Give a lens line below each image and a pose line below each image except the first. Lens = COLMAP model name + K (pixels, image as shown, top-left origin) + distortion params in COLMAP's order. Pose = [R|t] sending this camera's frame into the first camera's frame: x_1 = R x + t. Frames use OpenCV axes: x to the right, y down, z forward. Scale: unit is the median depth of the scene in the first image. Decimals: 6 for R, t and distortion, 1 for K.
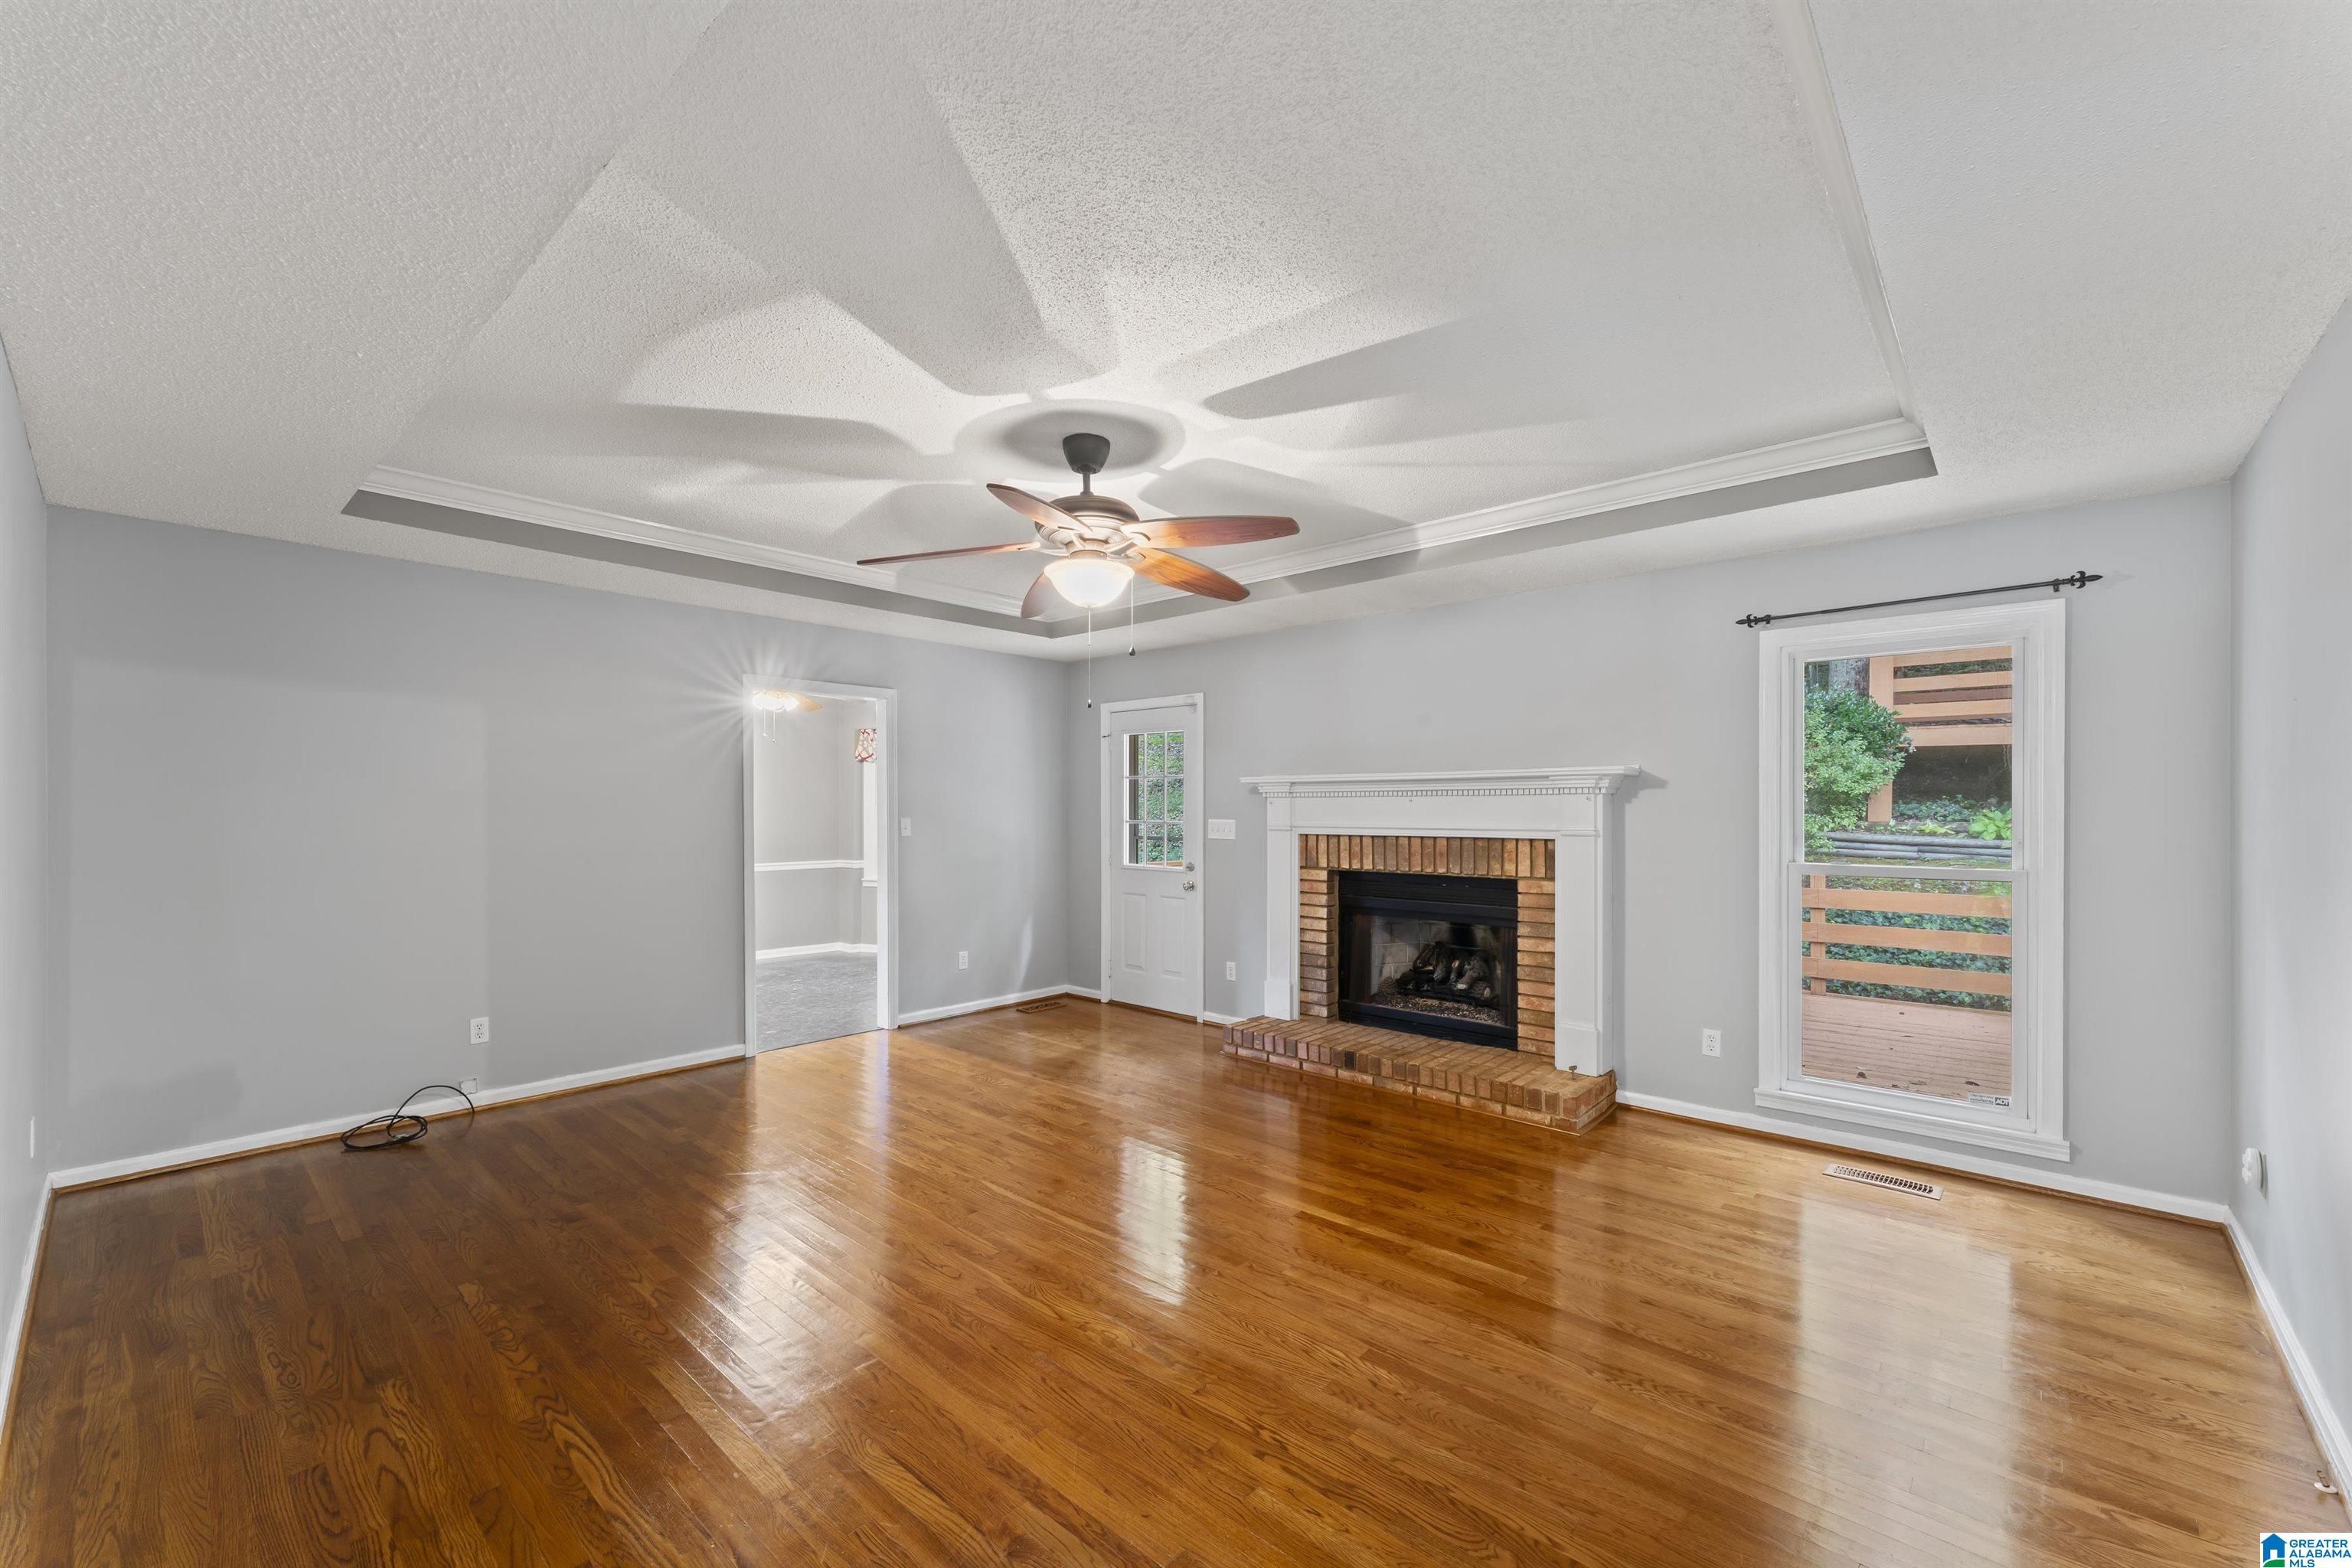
lens RADIAL K [[947.9, 0, 1163.1], [0, 947.9, 805.0], [0, 0, 1]] dist [0.001644, -0.000491]
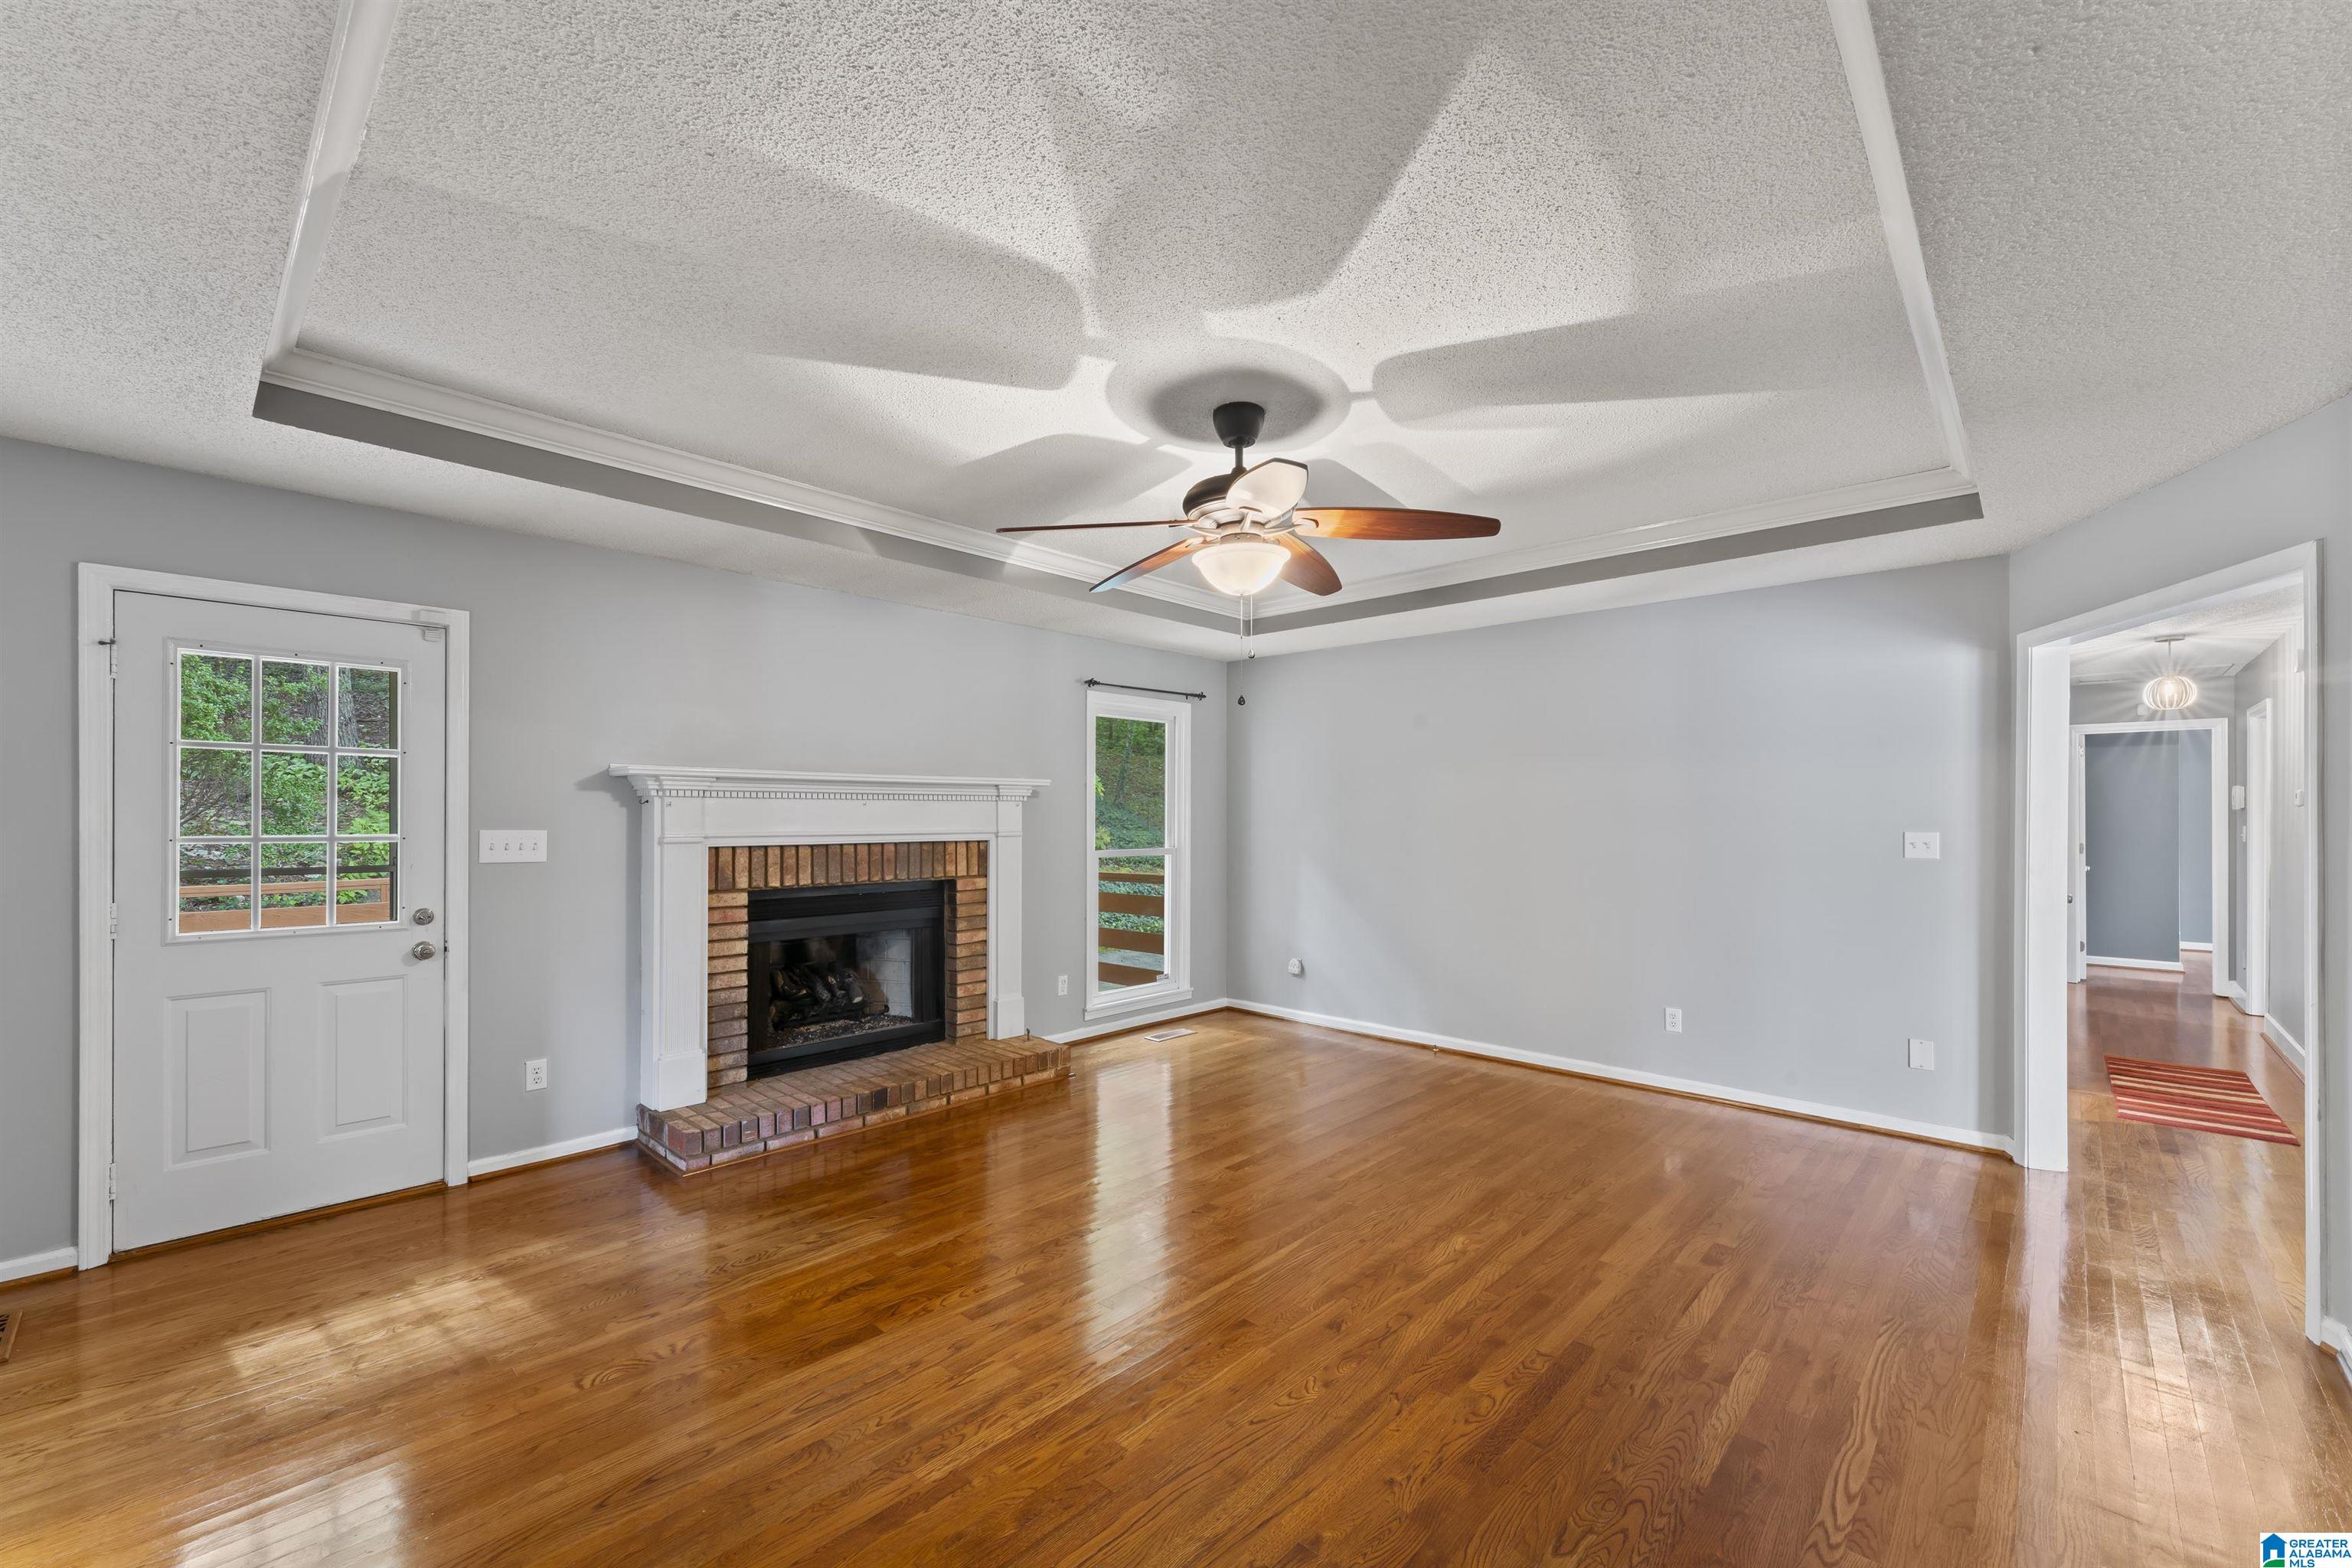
lens RADIAL K [[947.9, 0, 1176.0], [0, 947.9, 808.1], [0, 0, 1]] dist [0.001644, -0.000491]
pose [[0.010236, 0.005777, 0.999931, -0.660116], [-0.005422, 0.999969, -0.005721, 0.002606], [-0.999933, -0.005363, 0.010267, 0.696942]]
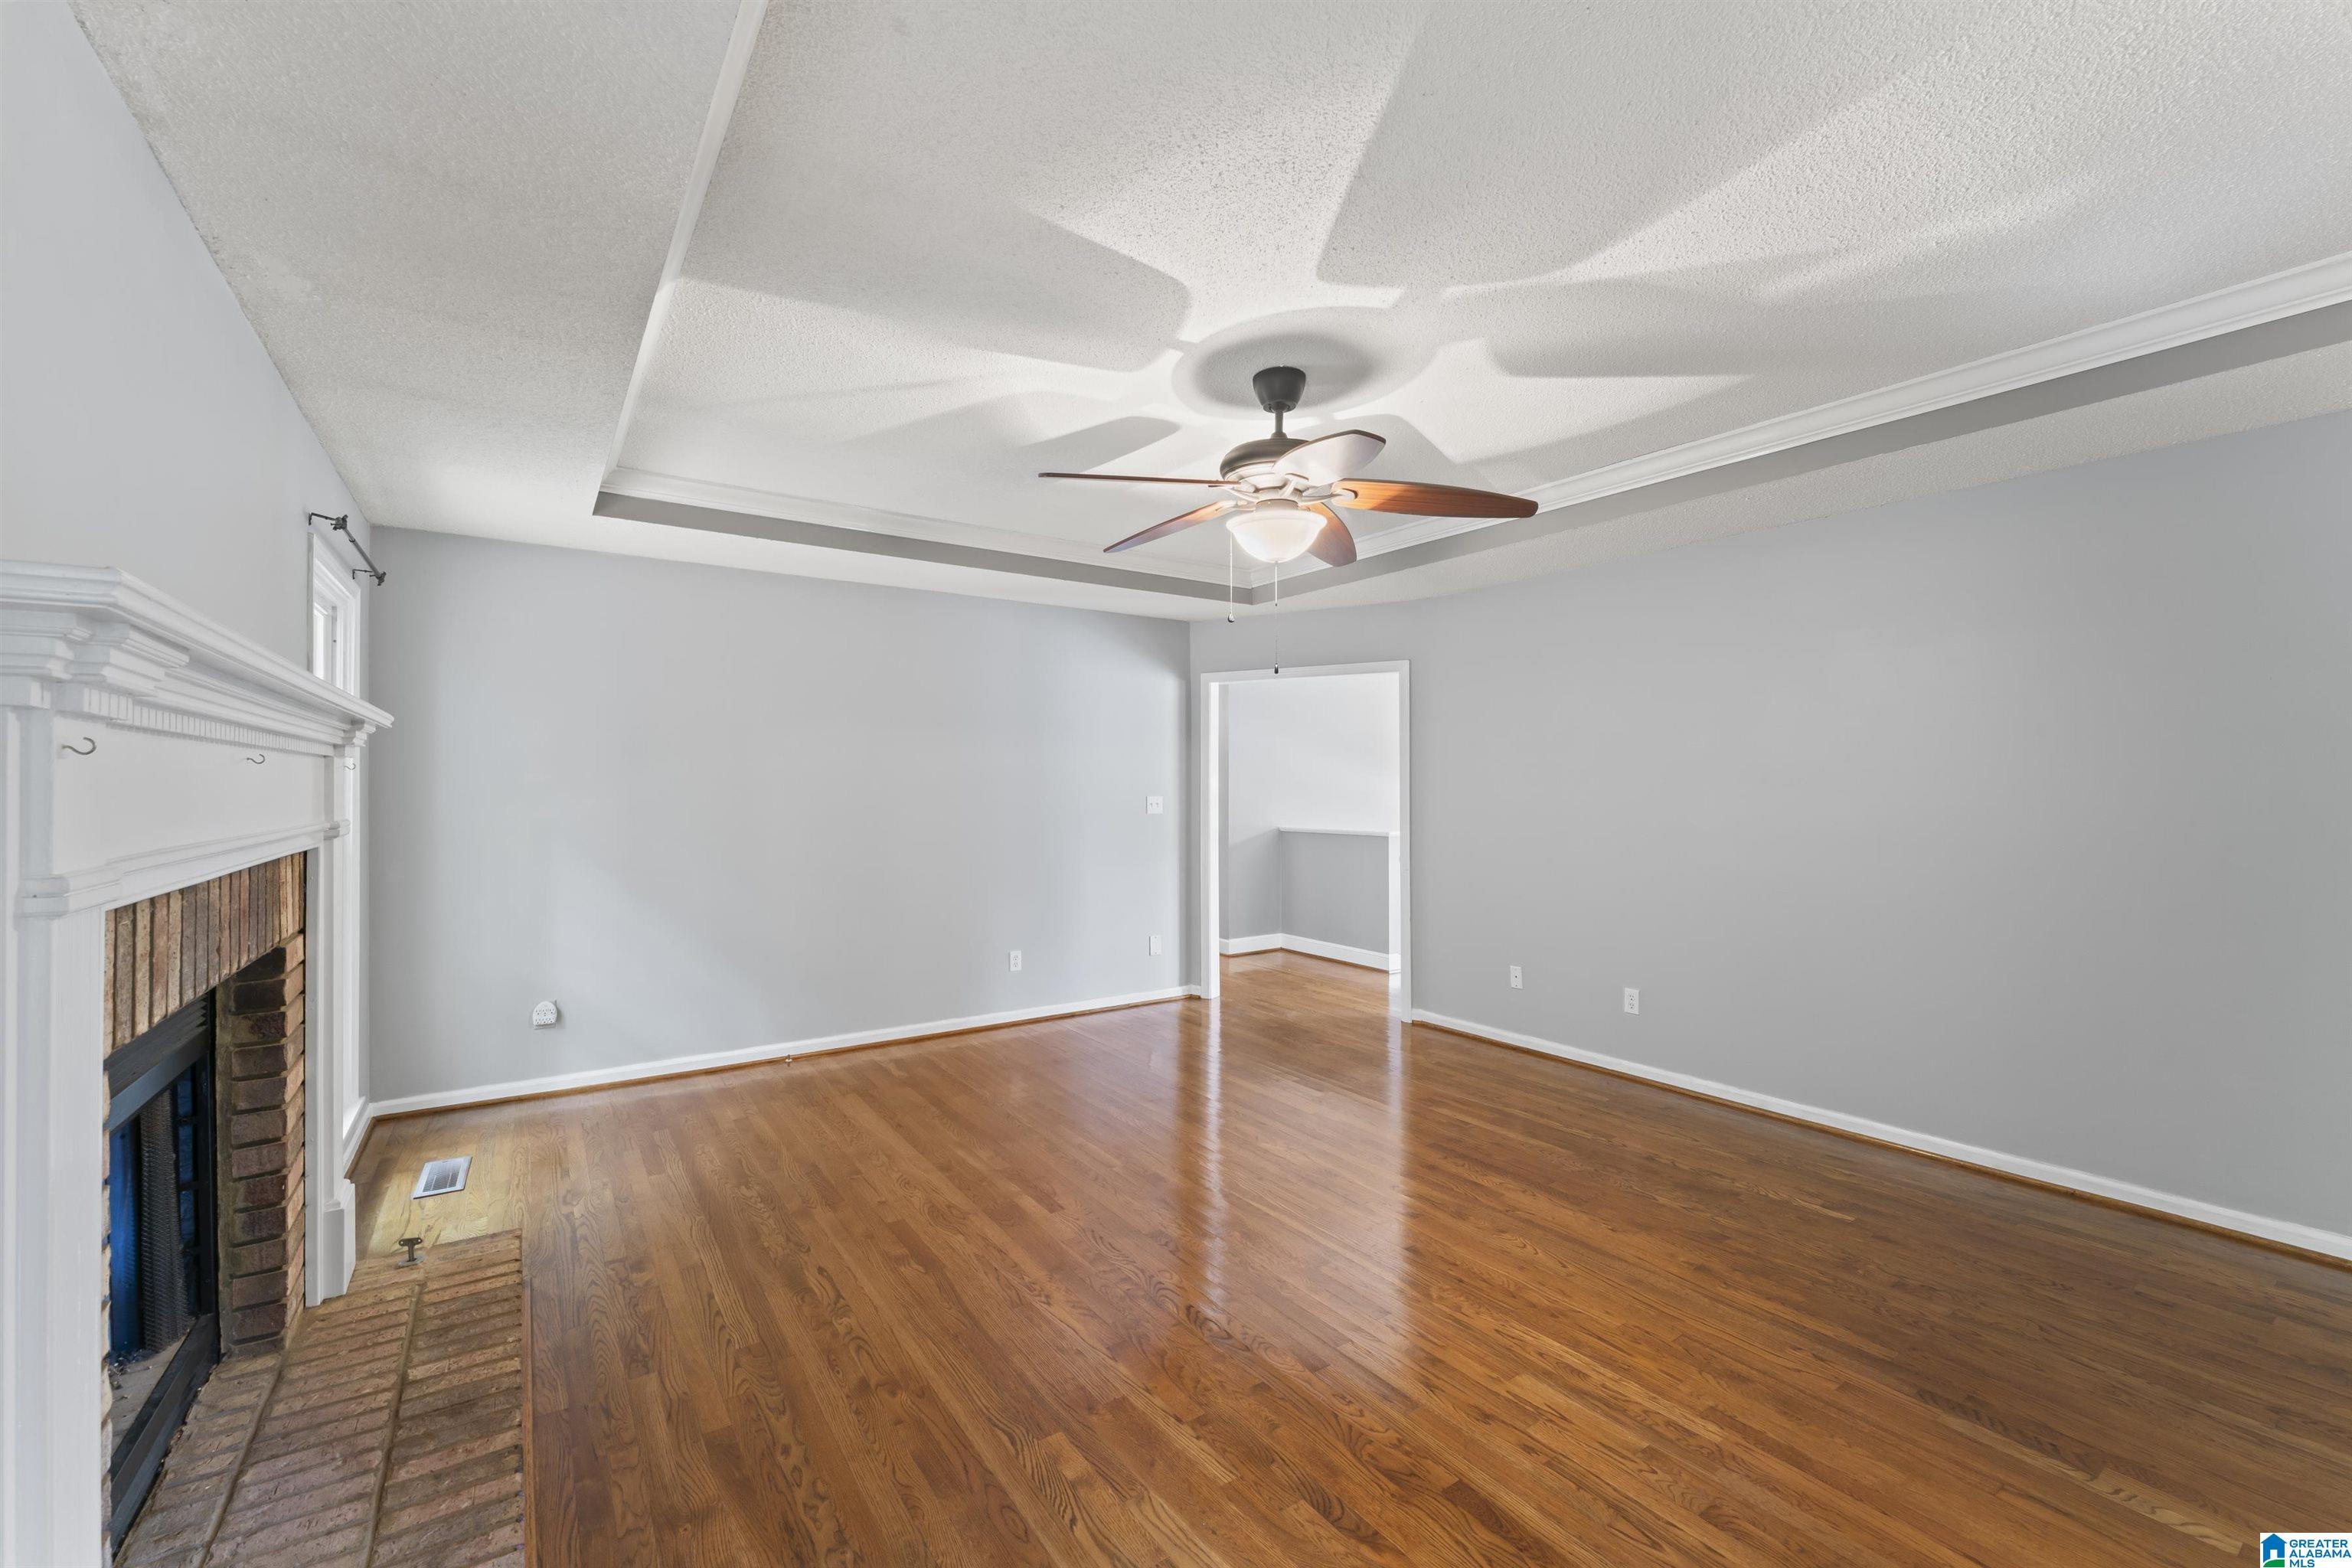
lens RADIAL K [[947.9, 0, 1176.1], [0, 947.9, 778.9], [0, 0, 1]] dist [0.001644, -0.000491]
pose [[-0.973567, 0.001713, 0.228396, -0.126184], [-0.000323, 0.999961, -0.008877, 0.003818], [-0.228402, -0.008716, -0.973528, 1.258731]]
